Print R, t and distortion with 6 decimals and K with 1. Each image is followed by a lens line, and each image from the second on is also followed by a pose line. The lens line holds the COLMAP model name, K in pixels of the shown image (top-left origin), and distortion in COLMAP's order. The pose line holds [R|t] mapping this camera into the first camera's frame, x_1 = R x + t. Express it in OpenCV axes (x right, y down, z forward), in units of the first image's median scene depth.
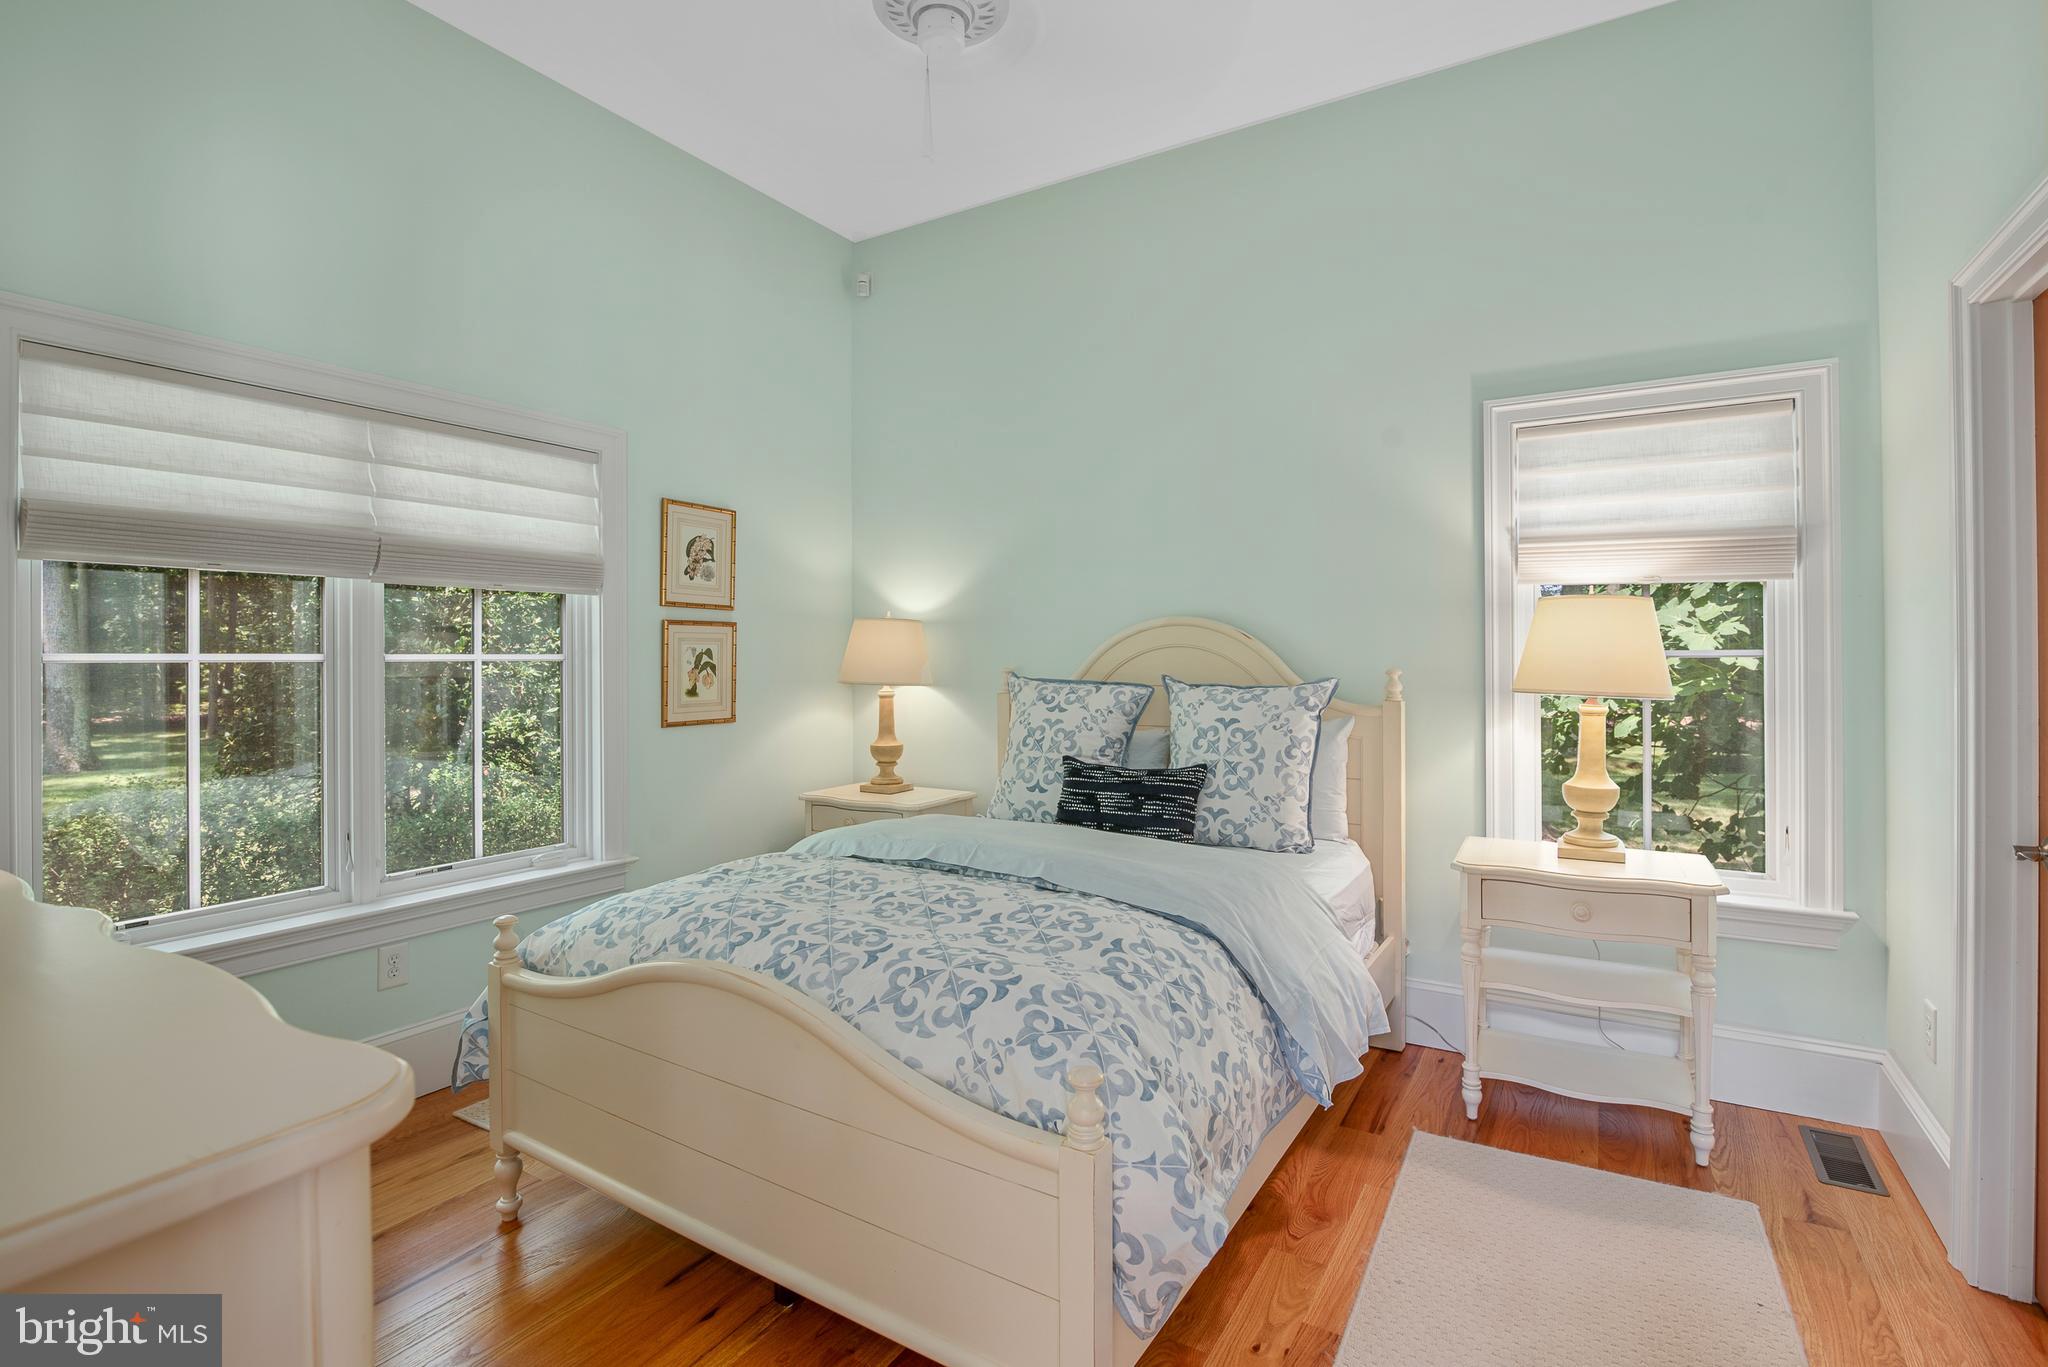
lens RADIAL K [[949.2, 0, 1037.4], [0, 949.2, 649.4], [0, 0, 1]] dist [-0.021226, 0.000839]
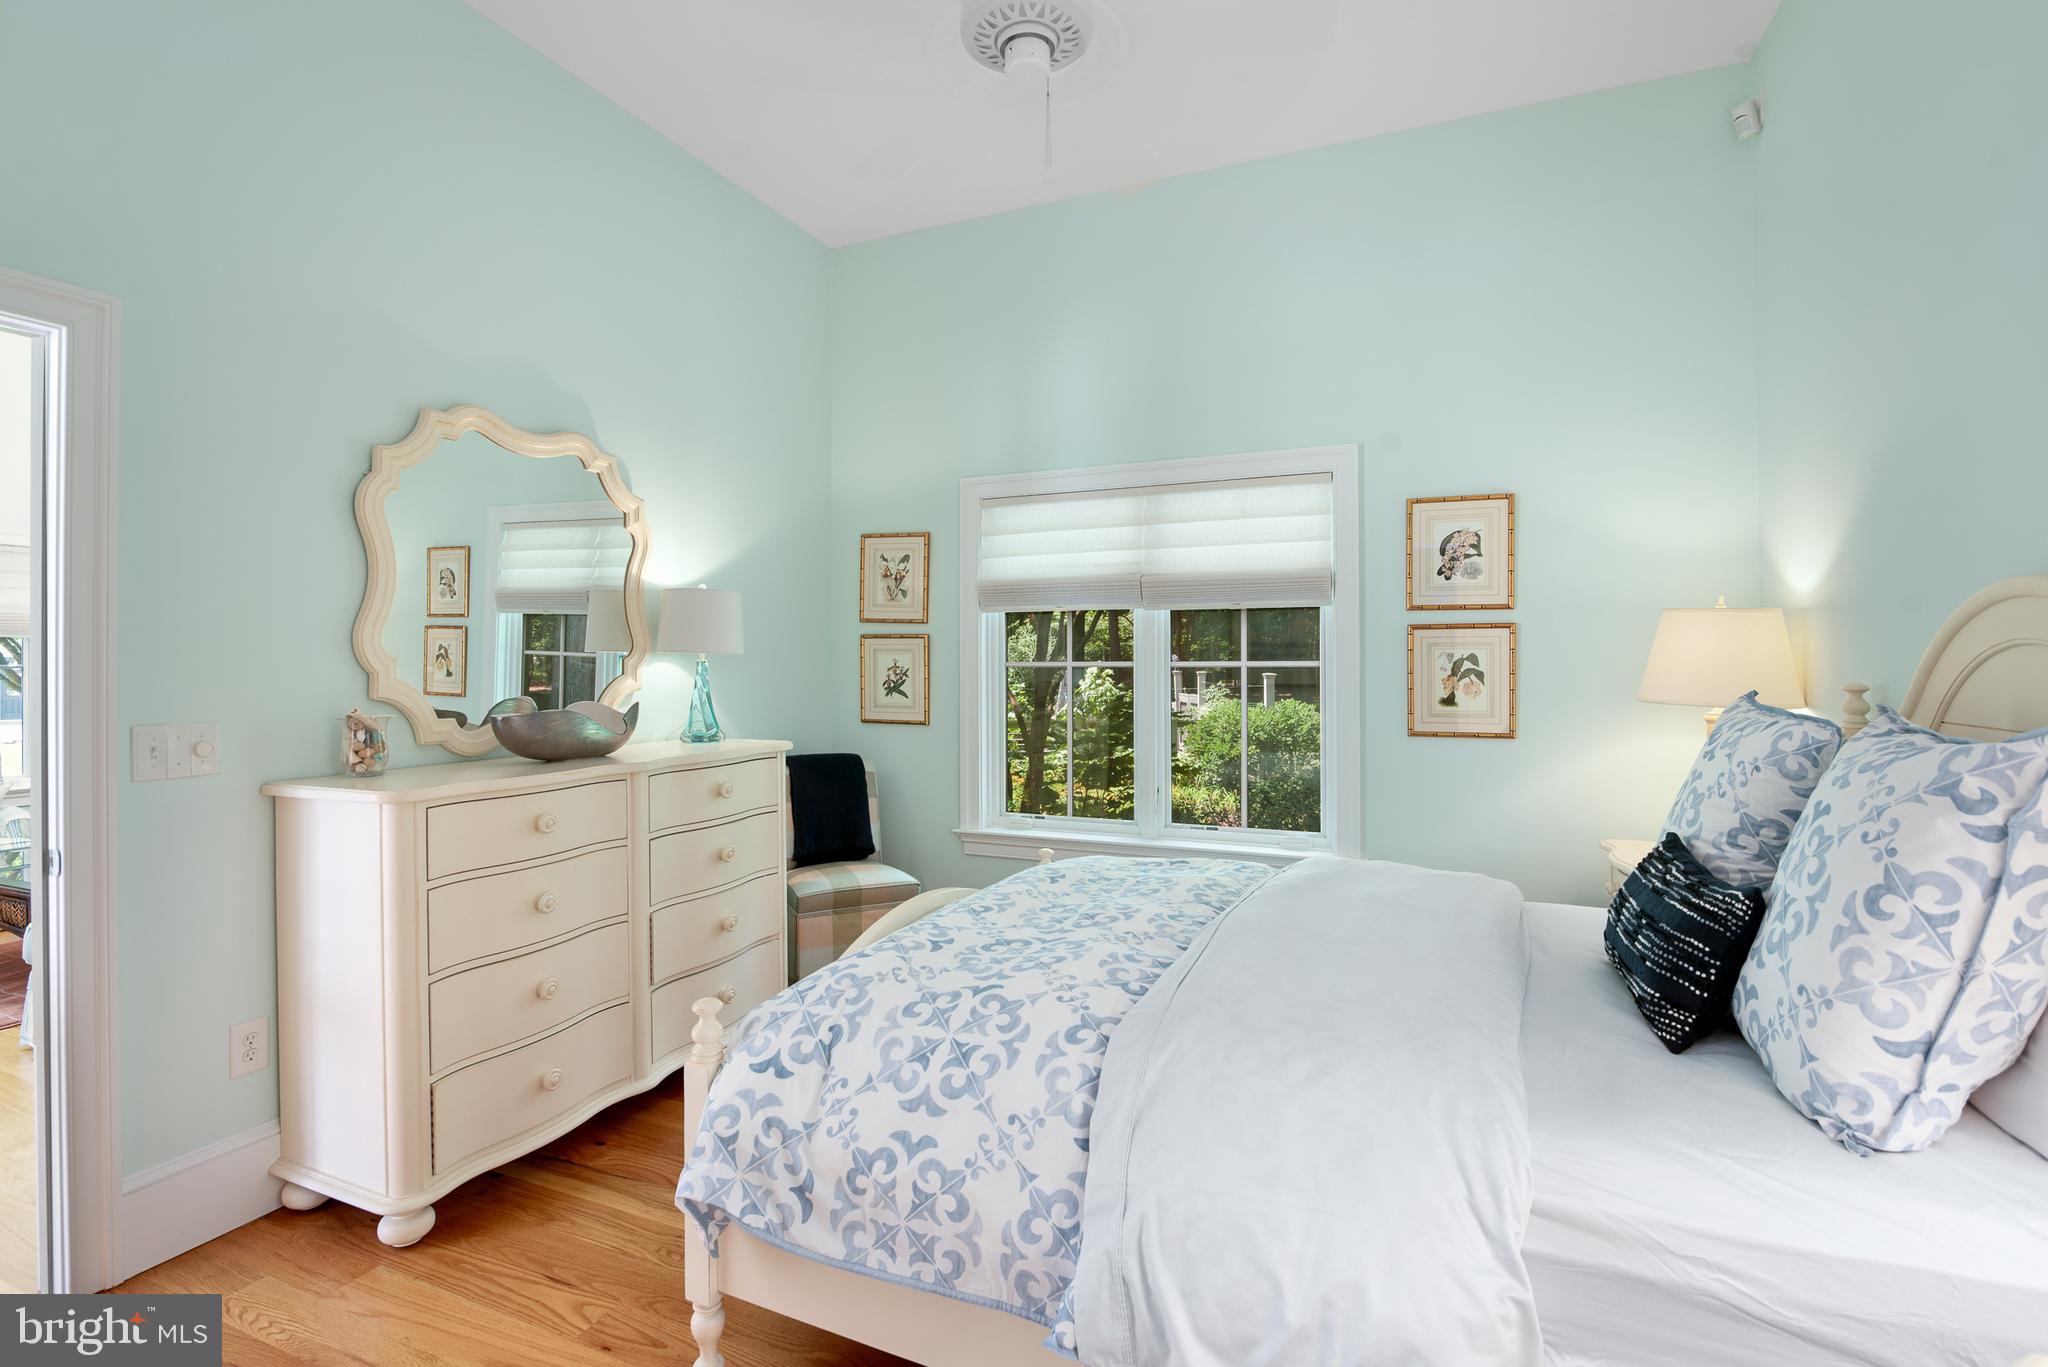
lens RADIAL K [[949.2, 0, 1022.2], [0, 949.2, 669.2], [0, 0, 1]] dist [-0.021226, 0.000839]
pose [[0.128110, 0.008361, -0.991725, 0.511508], [0.010729, 0.999894, 0.009816, 0.000030], [0.991702, -0.011897, 0.128007, 0.480769]]
